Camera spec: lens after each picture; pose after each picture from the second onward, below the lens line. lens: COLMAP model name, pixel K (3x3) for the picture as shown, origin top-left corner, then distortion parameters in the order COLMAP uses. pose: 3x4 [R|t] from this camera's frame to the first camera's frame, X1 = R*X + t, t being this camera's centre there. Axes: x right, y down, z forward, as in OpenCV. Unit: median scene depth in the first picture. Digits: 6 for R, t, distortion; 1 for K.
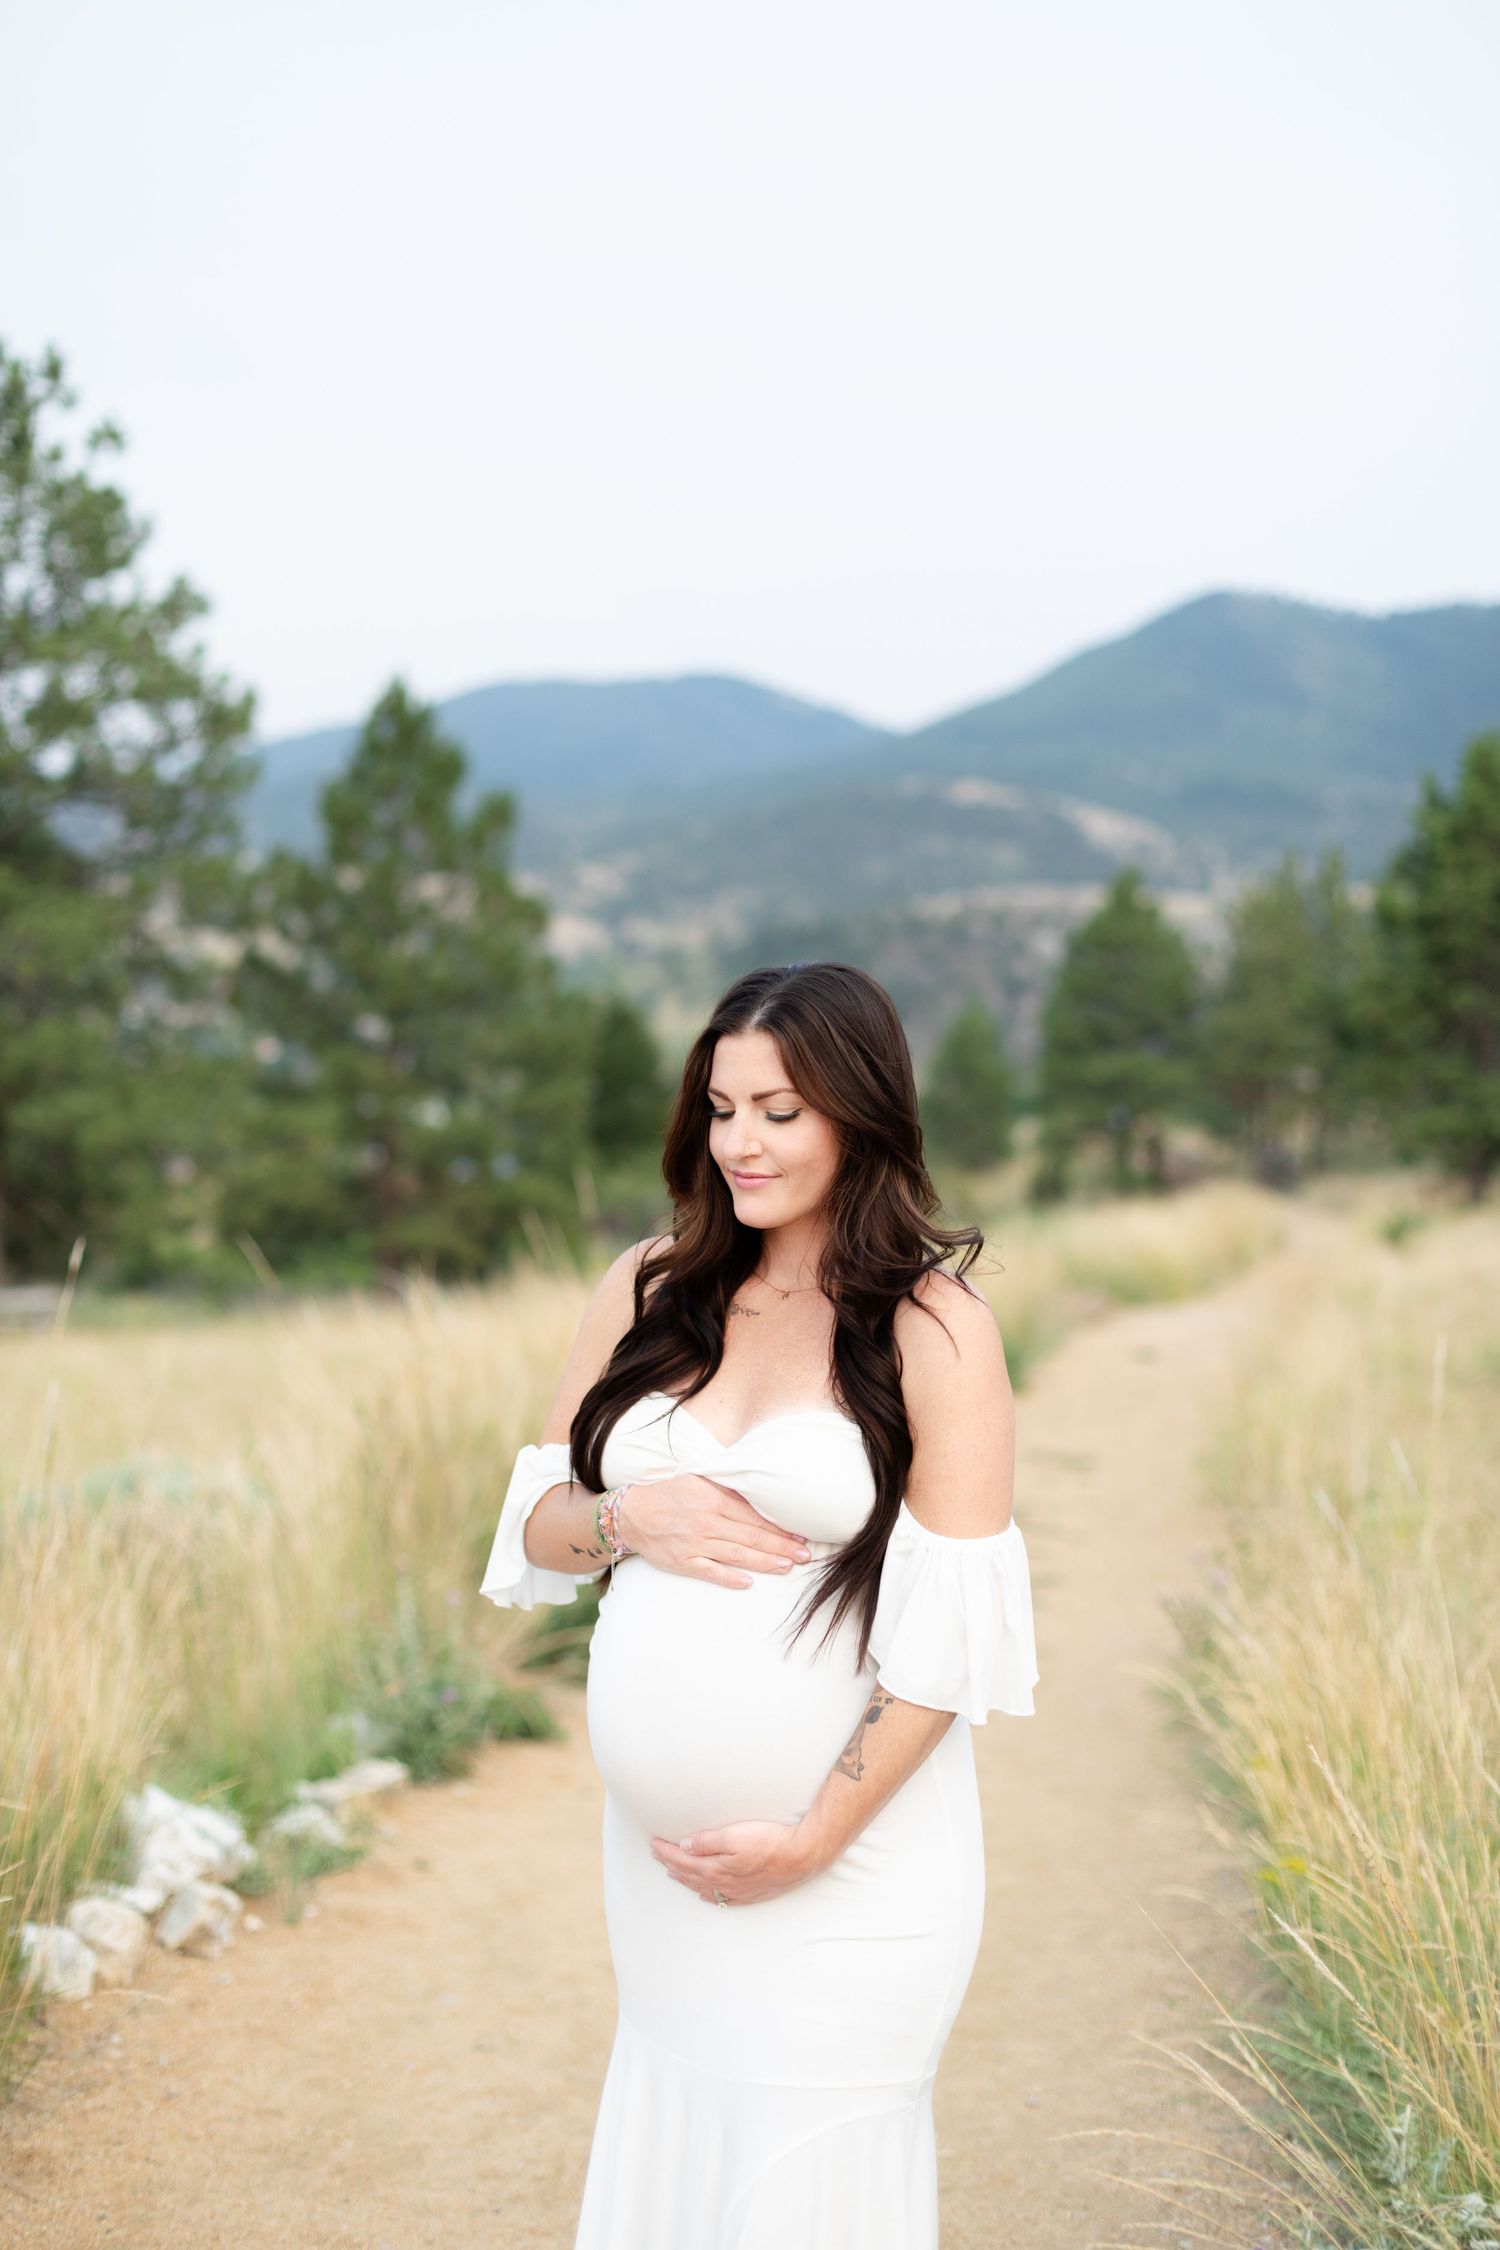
lens RADIAL K [[3801.6, 0, 744.6], [0, 3801.6, 1083.3], [0, 0, 1]] dist [0.004175, -0.109856]
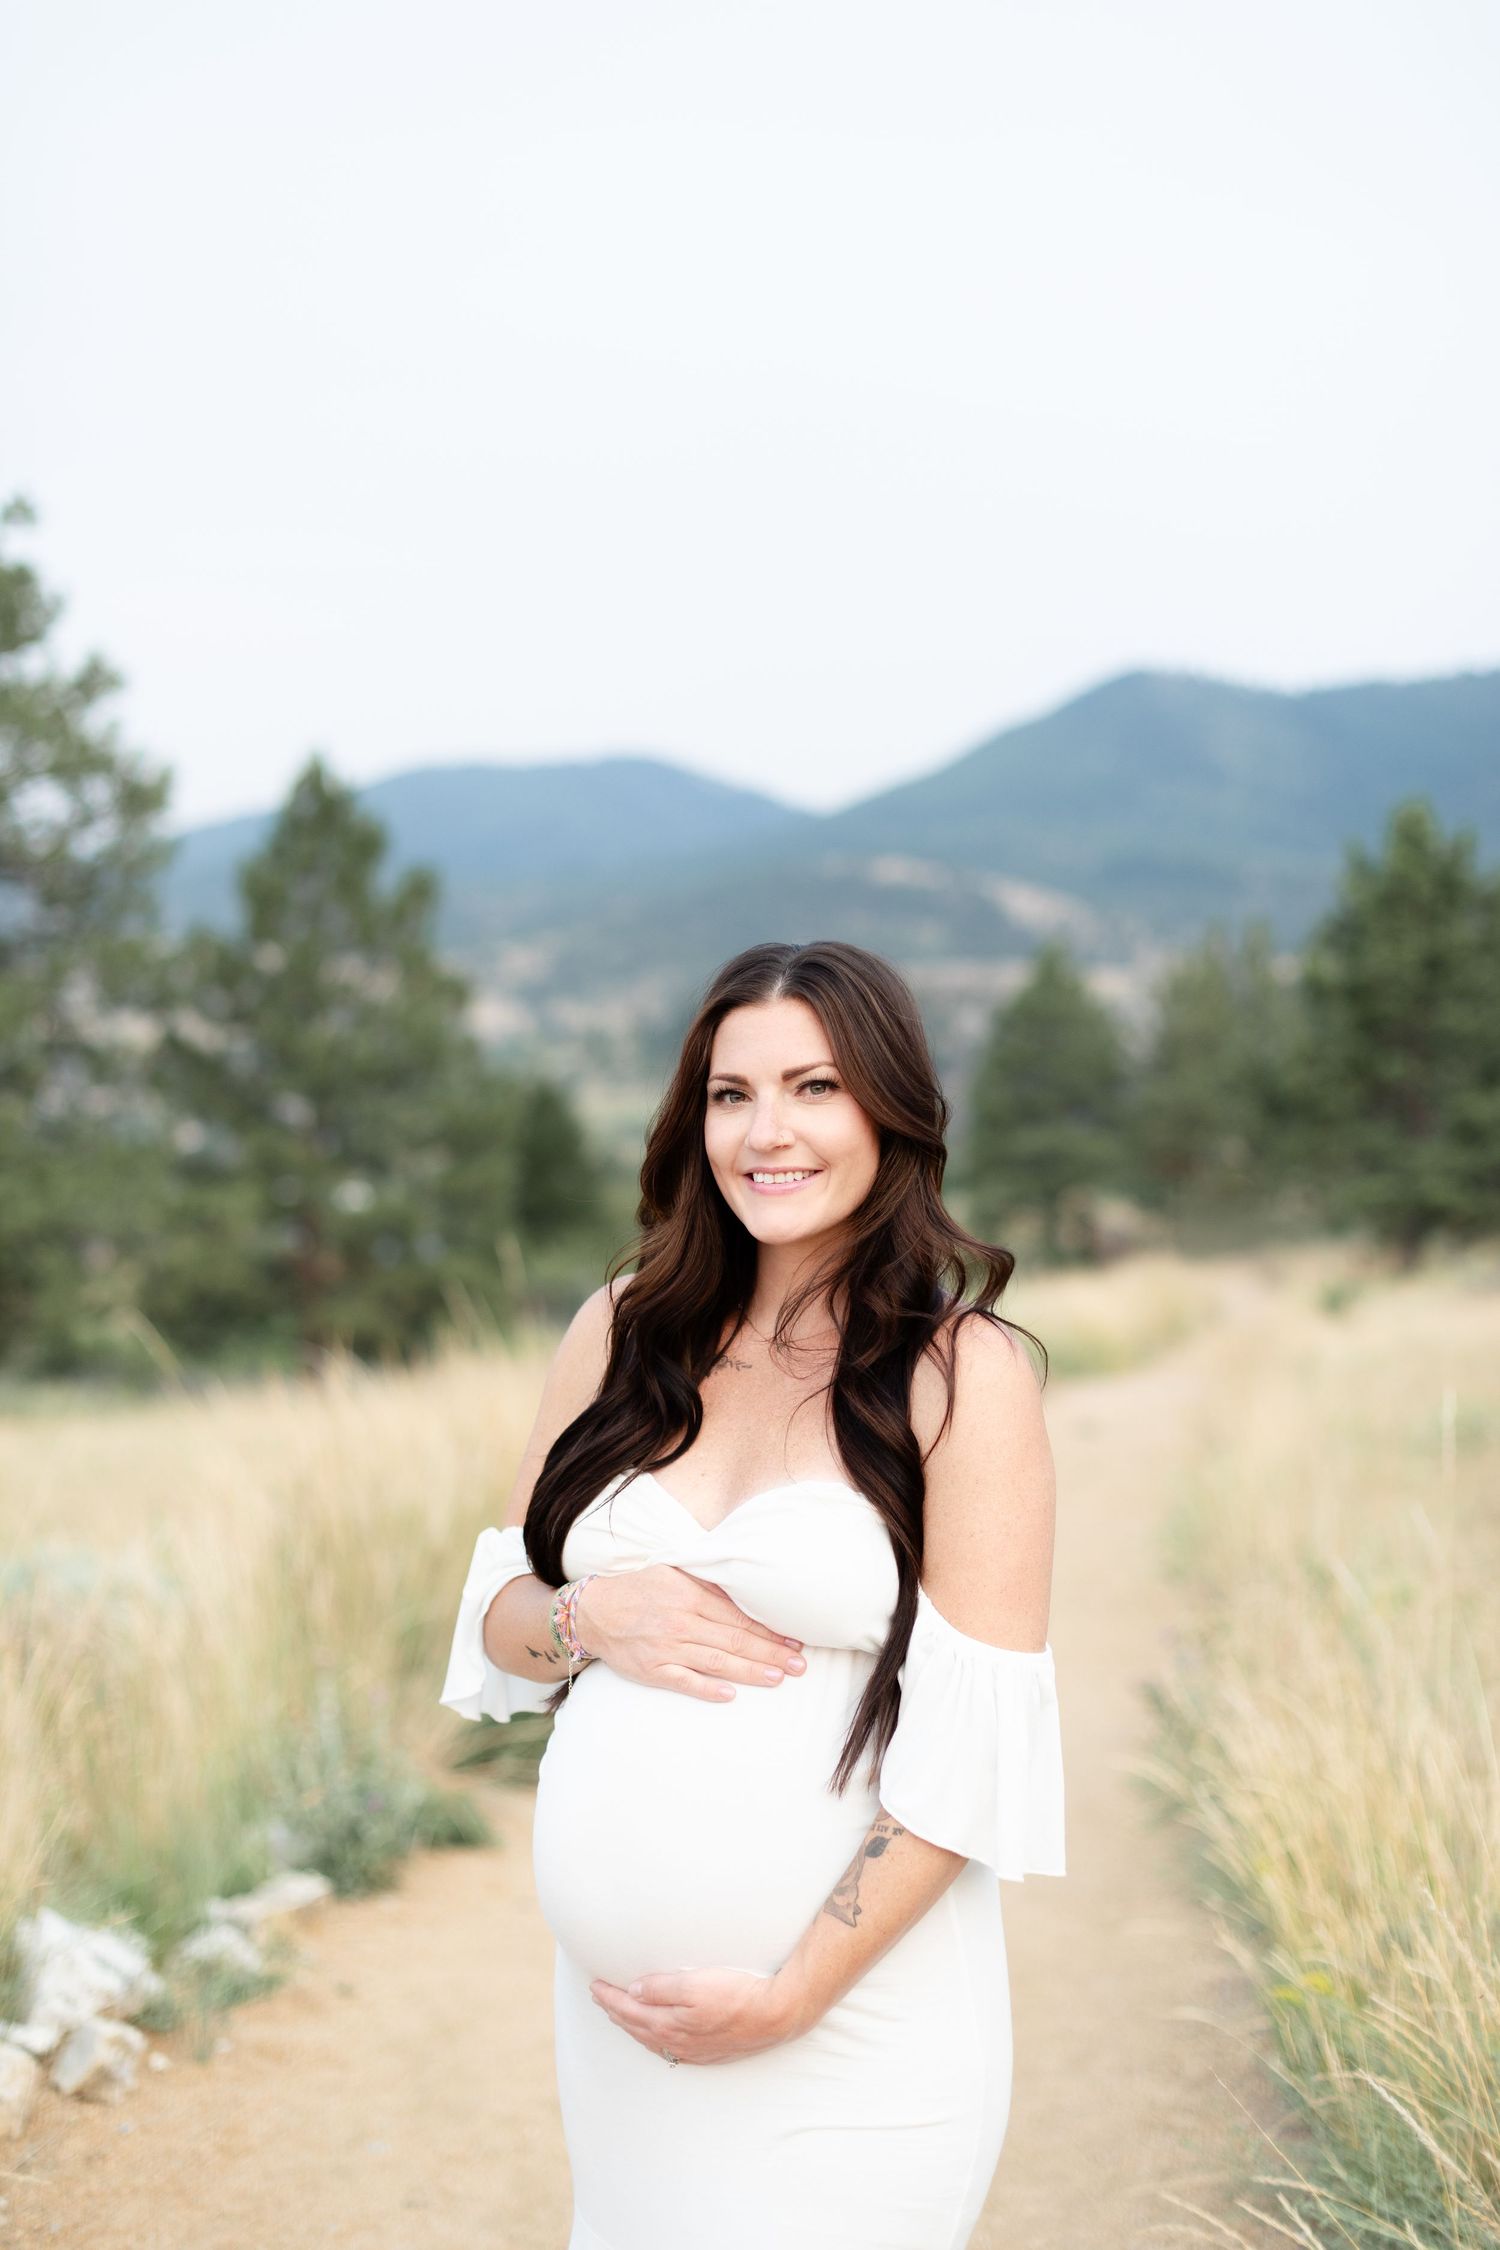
lens RADIAL K [[3680.9, 0, 750.5], [0, 3680.9, 1133.8], [0, 0, 1]] dist [-0.028616, -0.029716]
pose [[0.999642, -0.012081, 0.023873, -0.002529], [0.012357, 0.999858, -0.011443, 0.004399], [-0.023731, 0.011734, 0.999650, 0.044896]]
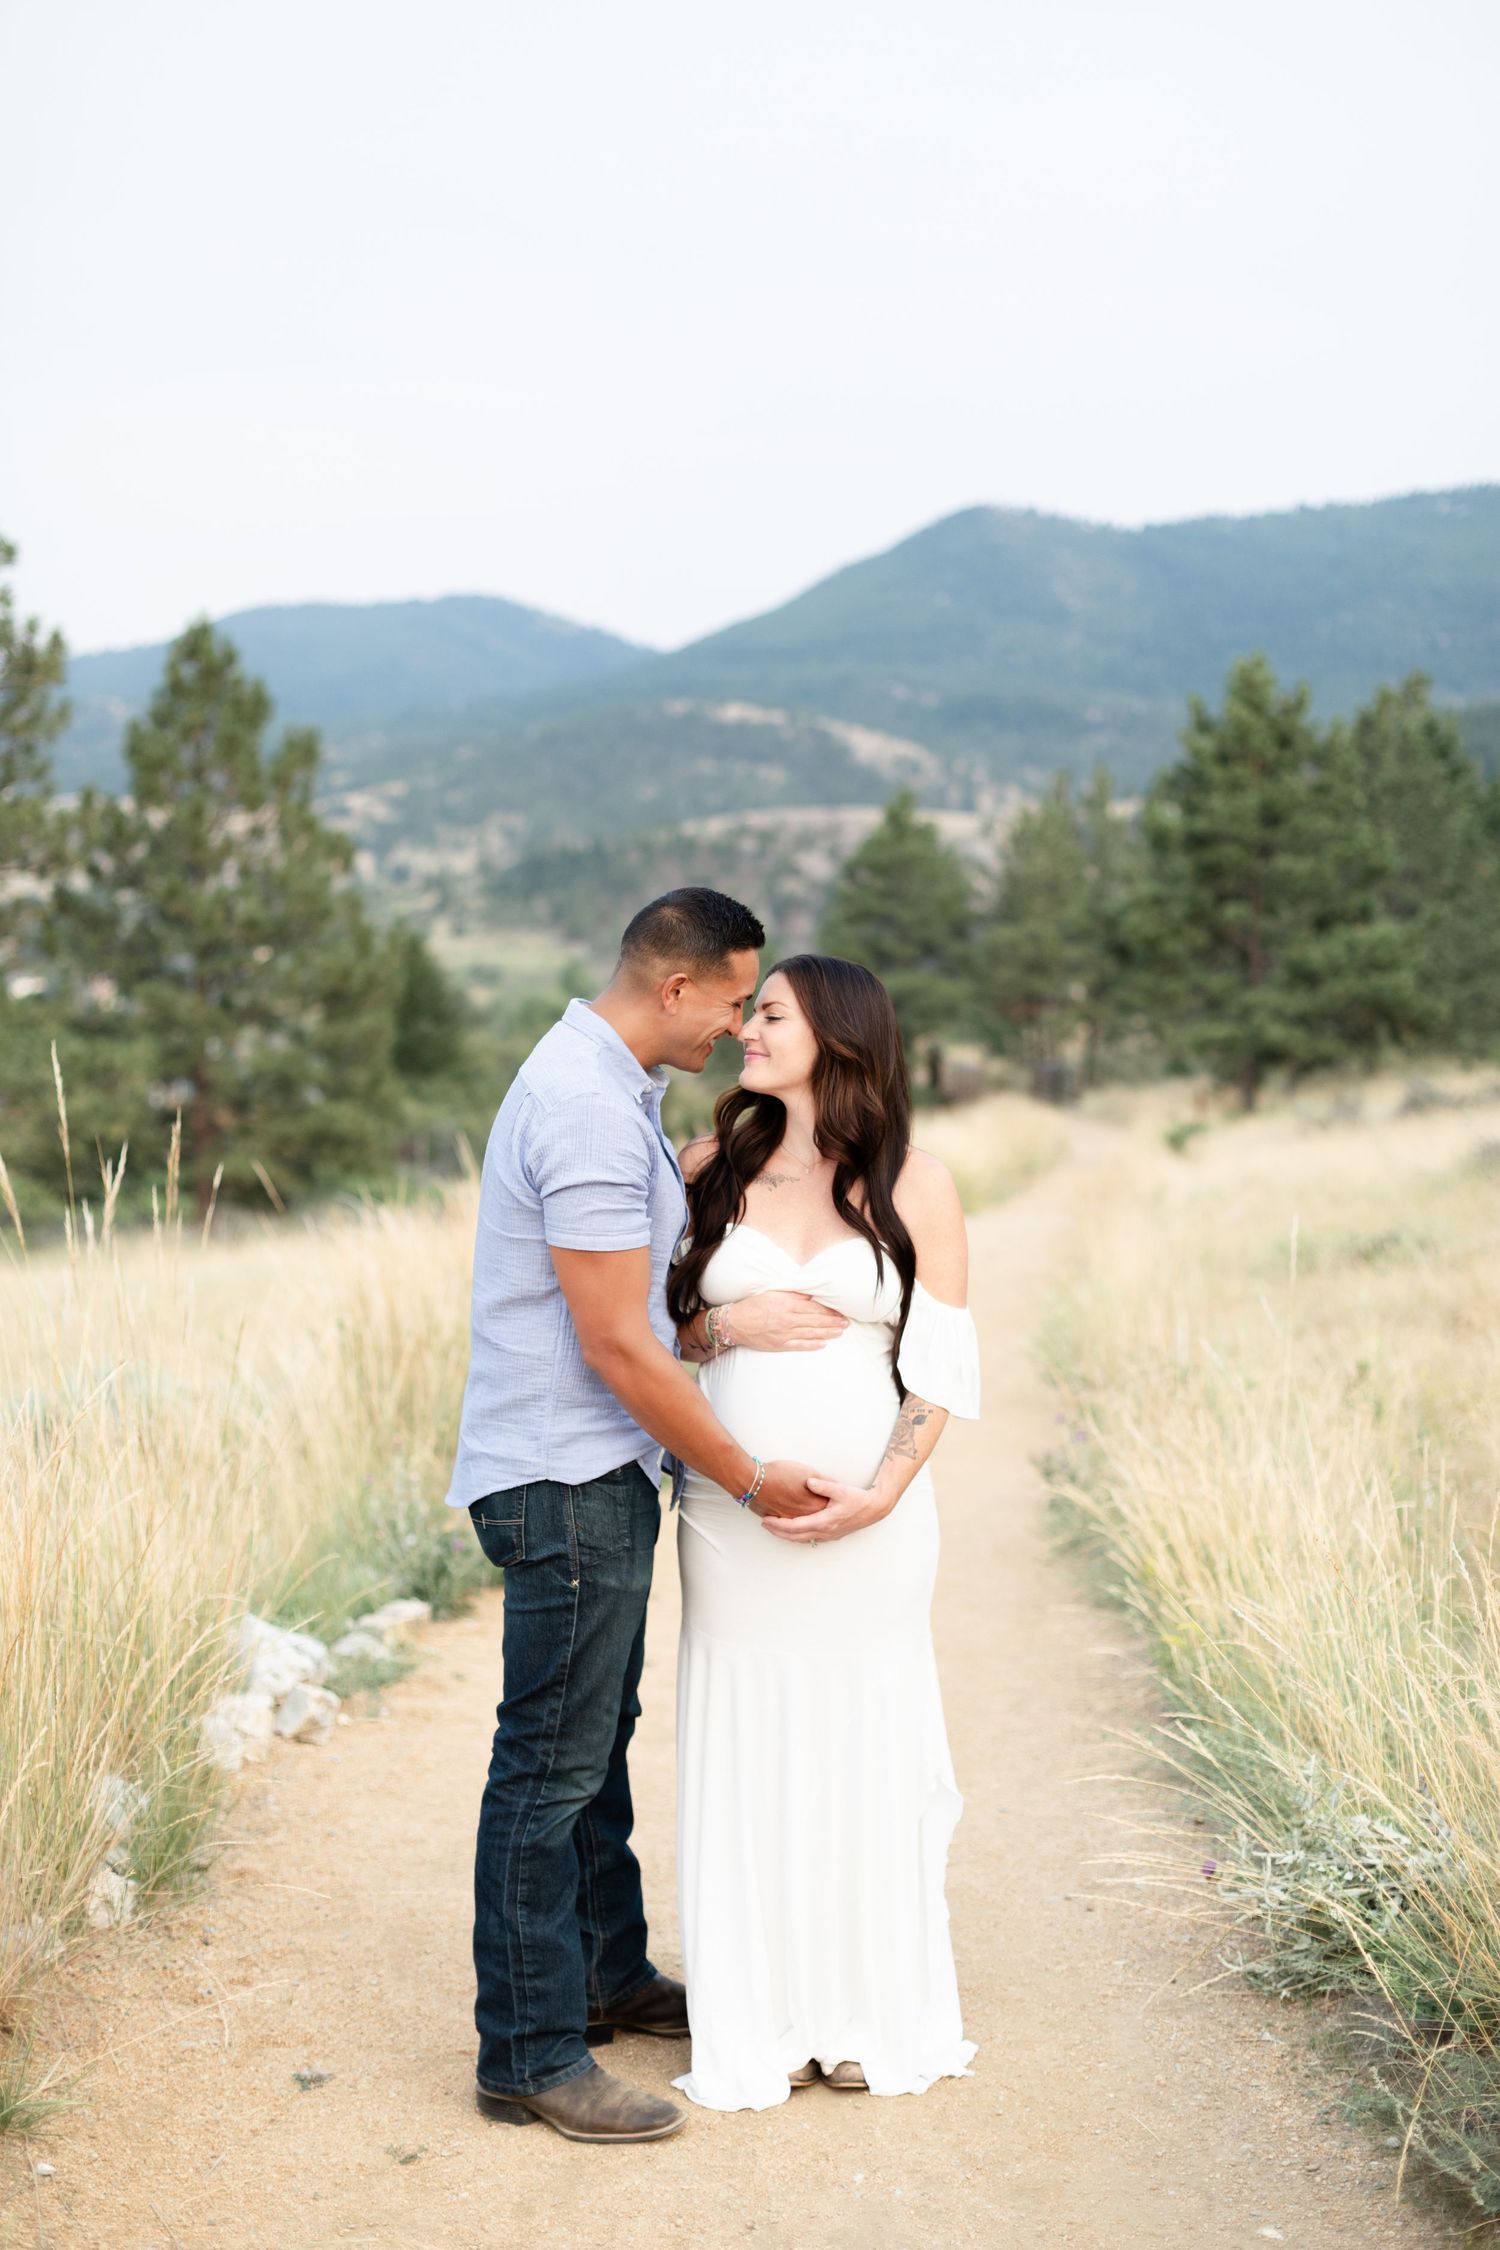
lens RADIAL K [[4120.6, 0, 751.6], [0, 4120.6, 1196.4], [0, 0, 1]] dist [-0.028081, -0.096667]
pose [[0.996394, -0.024883, 0.081115, -0.037818], [0.020864, 0.998530, 0.050017, -0.004419], [-0.082240, -0.048144, 0.995449, -0.122382]]
